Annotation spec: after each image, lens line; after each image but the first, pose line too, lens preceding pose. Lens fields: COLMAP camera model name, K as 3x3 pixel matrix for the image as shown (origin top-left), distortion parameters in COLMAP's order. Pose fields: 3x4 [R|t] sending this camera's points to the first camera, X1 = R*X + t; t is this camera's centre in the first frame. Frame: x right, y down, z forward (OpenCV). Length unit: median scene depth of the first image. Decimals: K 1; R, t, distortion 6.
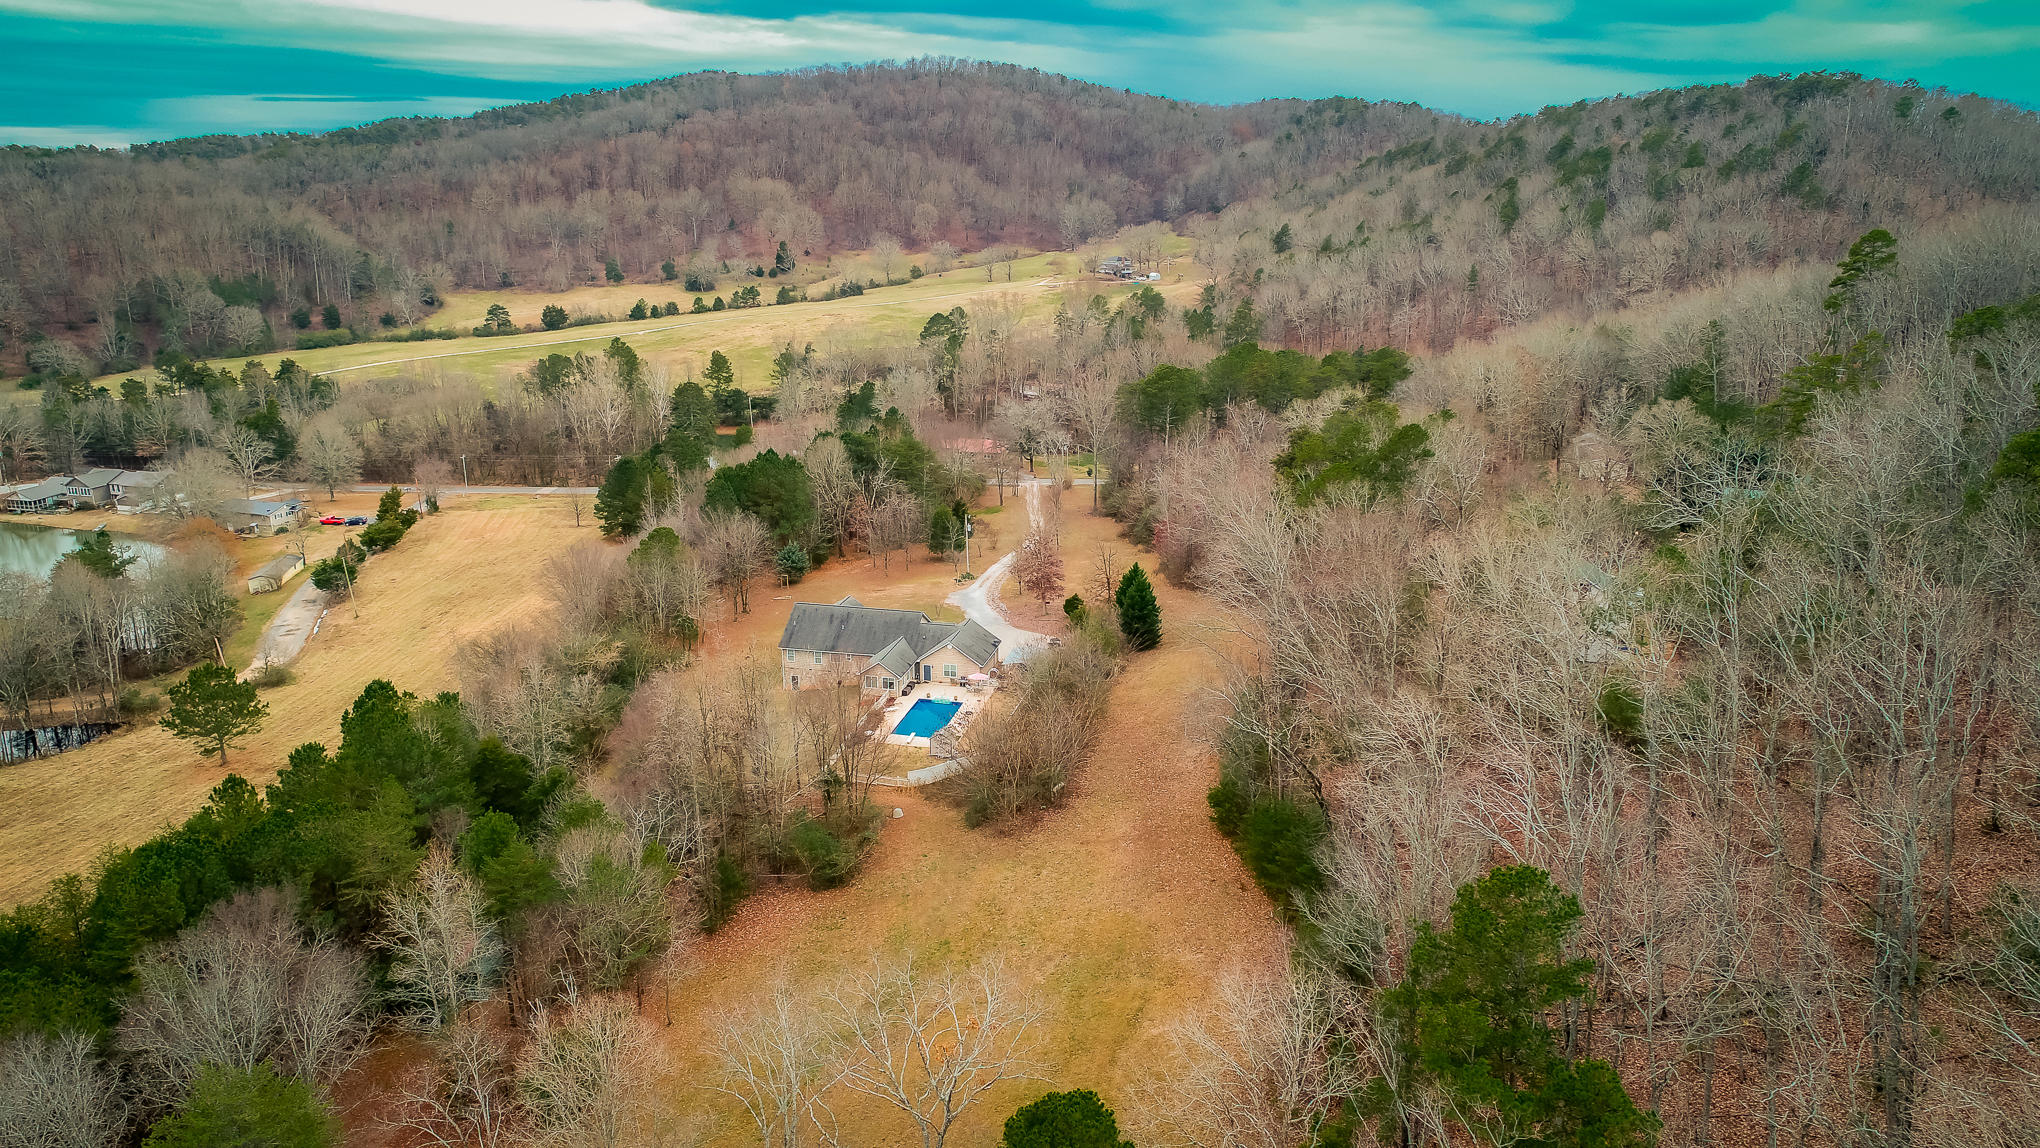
lens RADIAL K [[1354.7, 0, 1020.0], [0, 1354.7, 574.0], [0, 0, 1]] dist [-0.001119, 0.000172]
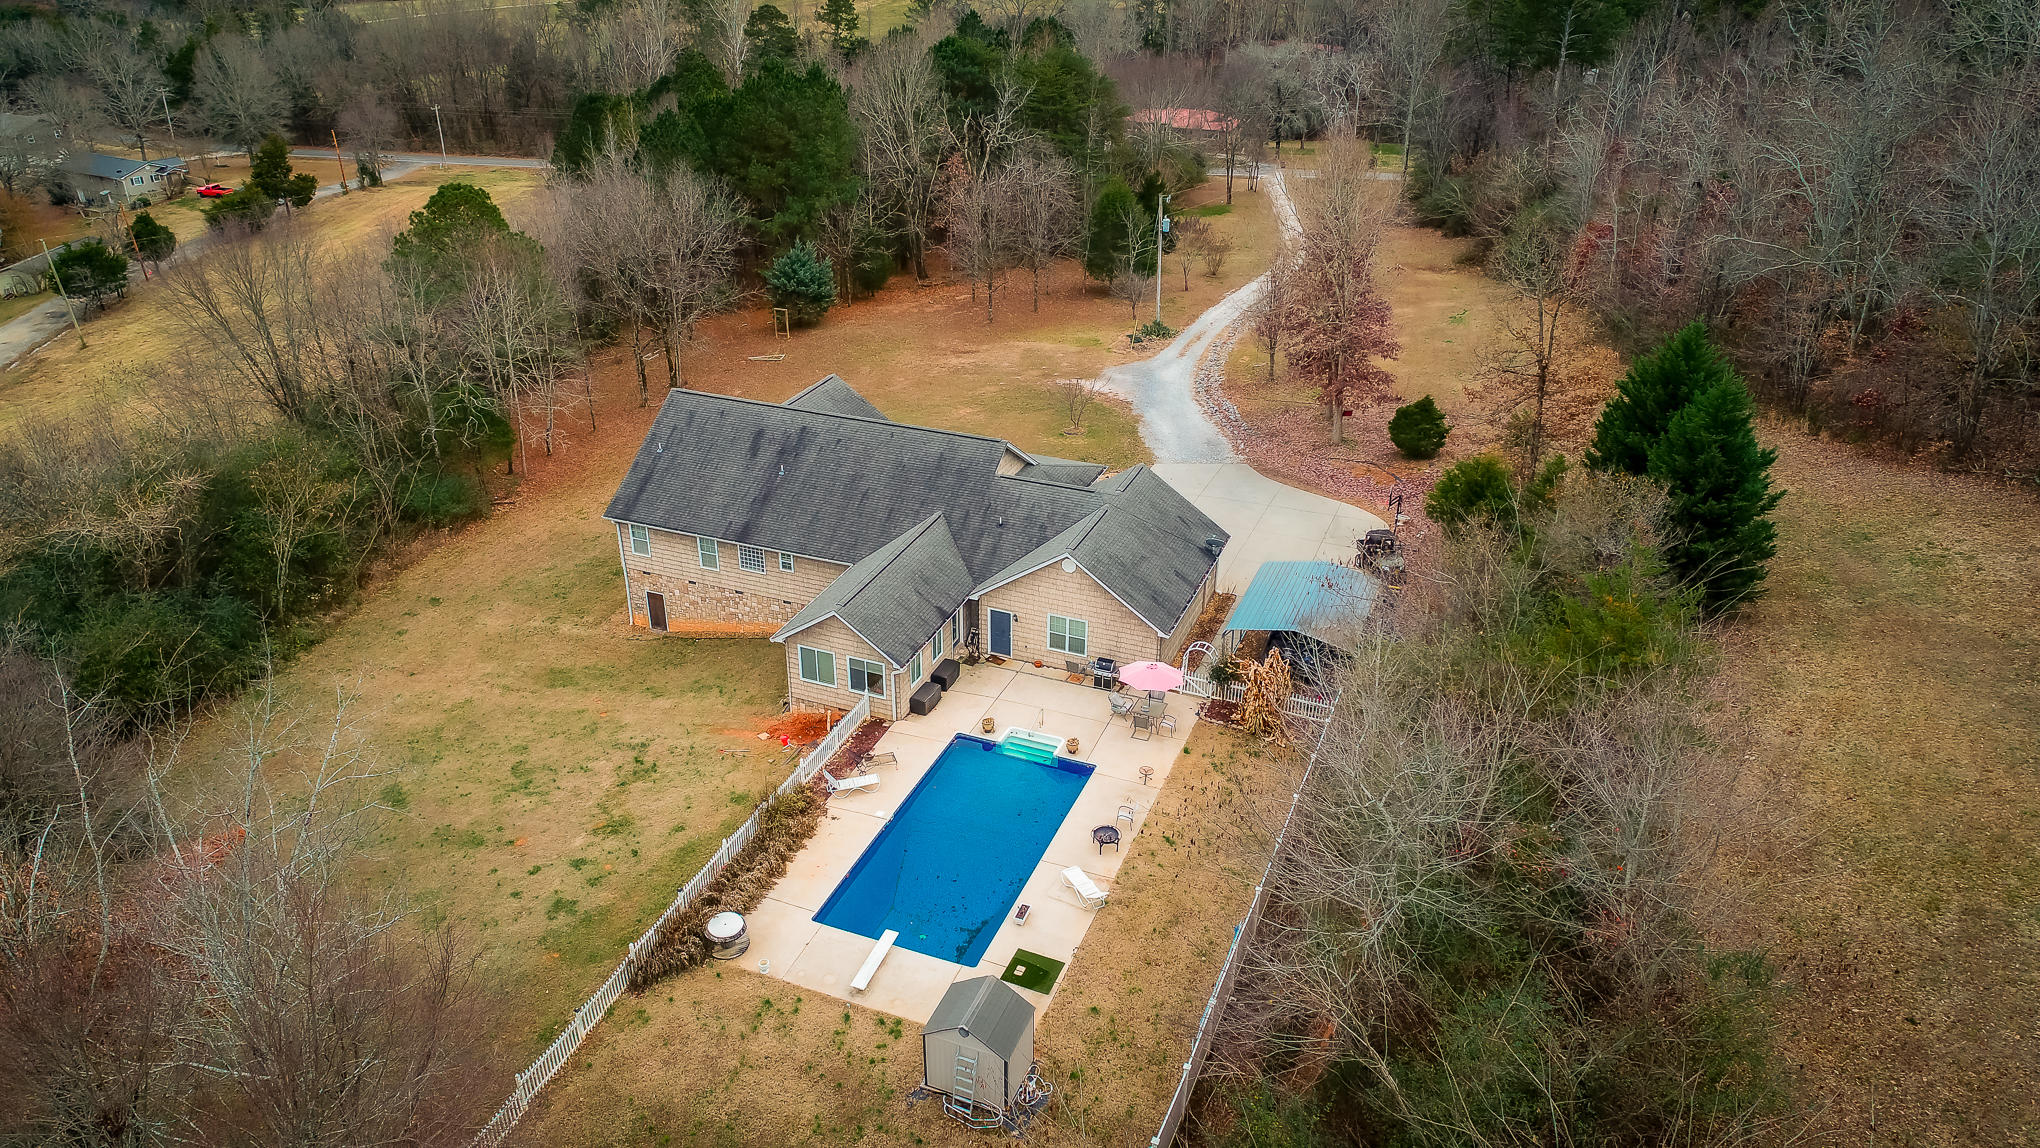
lens RADIAL K [[1354.7, 0, 1020.0], [0, 1354.7, 574.0], [0, 0, 1]] dist [-0.001119, 0.000172]
pose [[0.987761, 0.074834, -0.136851, -0.014589], [-0.047205, 0.979668, 0.194992, -0.005031], [0.148660, -0.186145, 0.971211, 0.519911]]
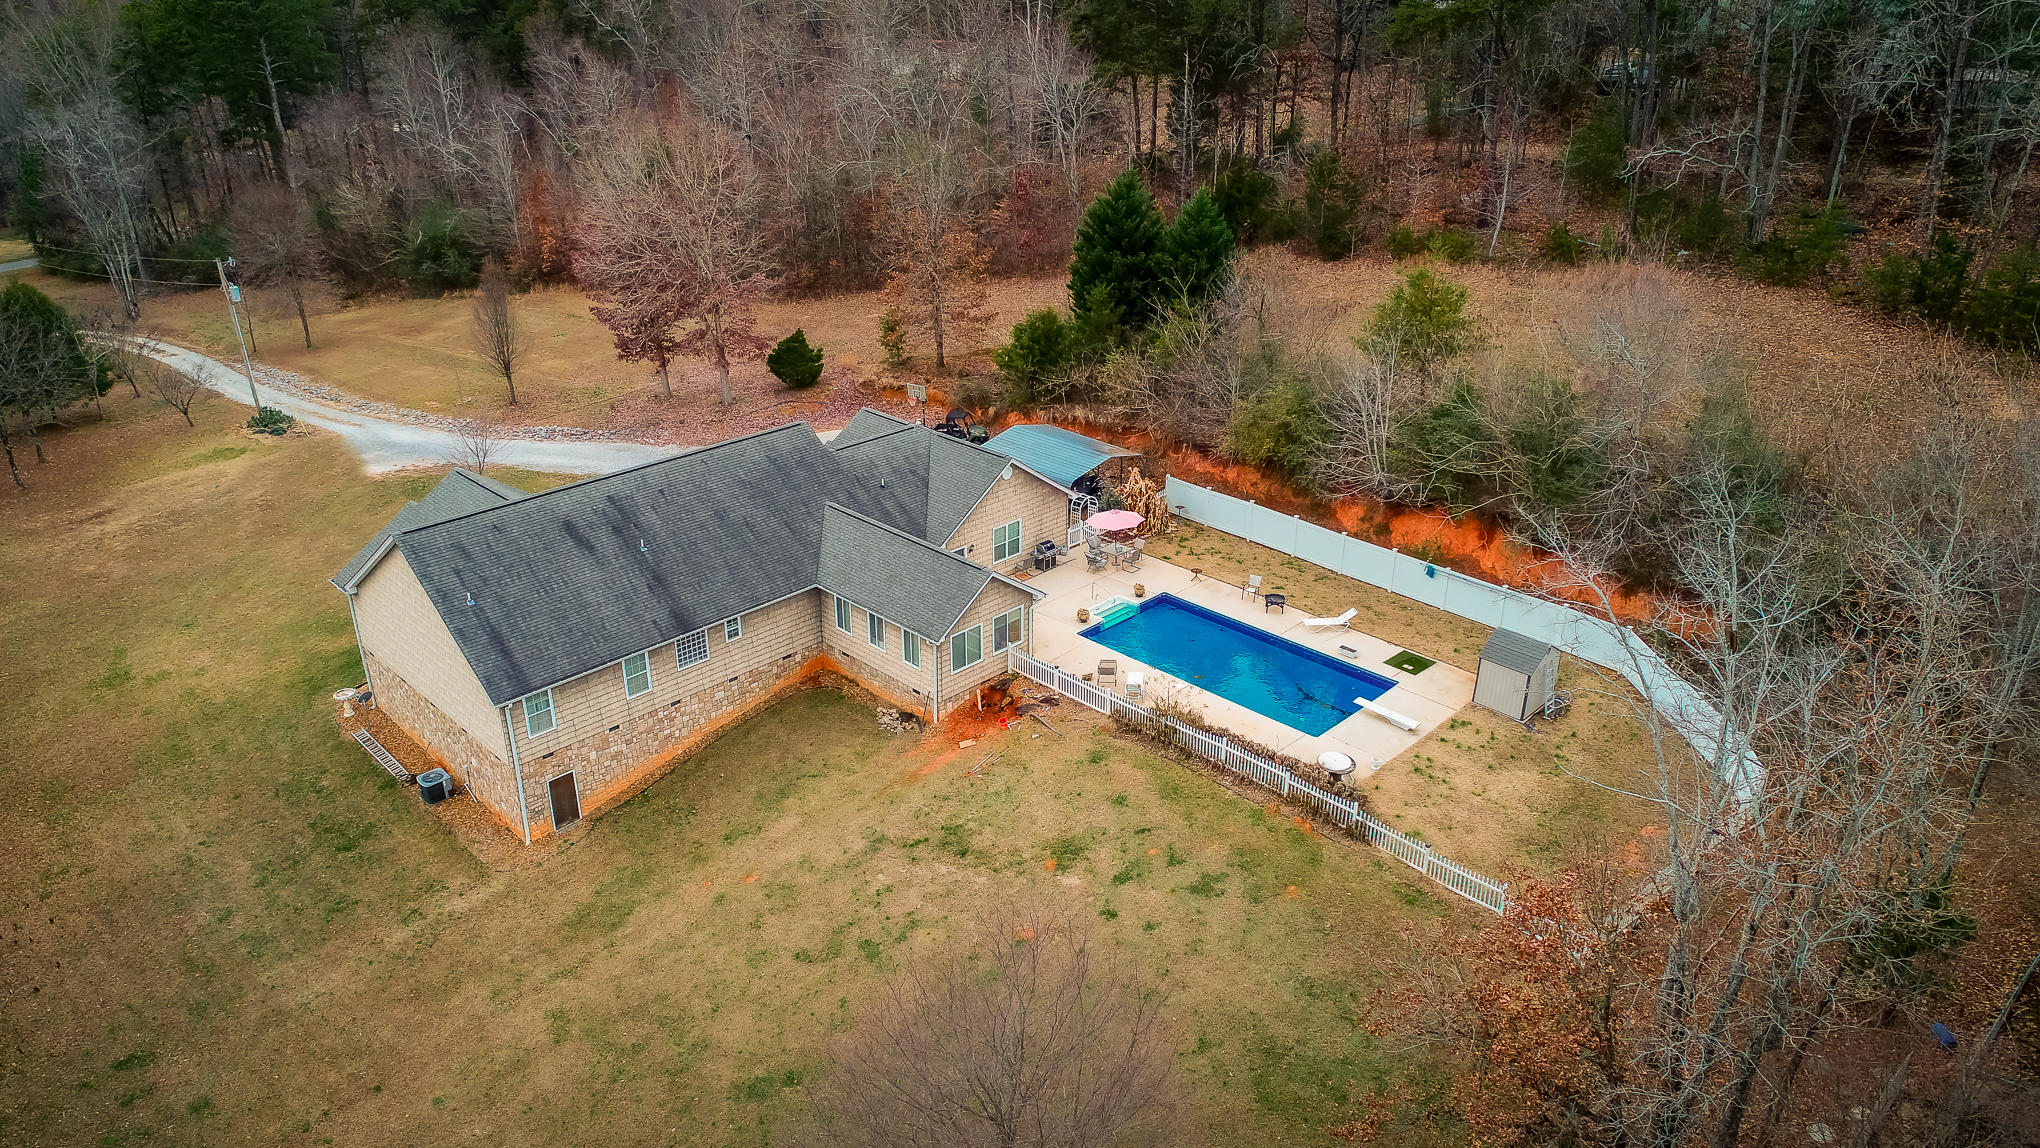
lens RADIAL K [[1354.7, 0, 1020.0], [0, 1354.7, 574.0], [0, 0, 1]] dist [-0.001119, 0.000172]
pose [[0.530085, -0.355732, 0.769717, -0.245744], [0.237155, 0.933716, 0.268203, -0.010523], [-0.814105, 0.040372, 0.579312, 0.605995]]
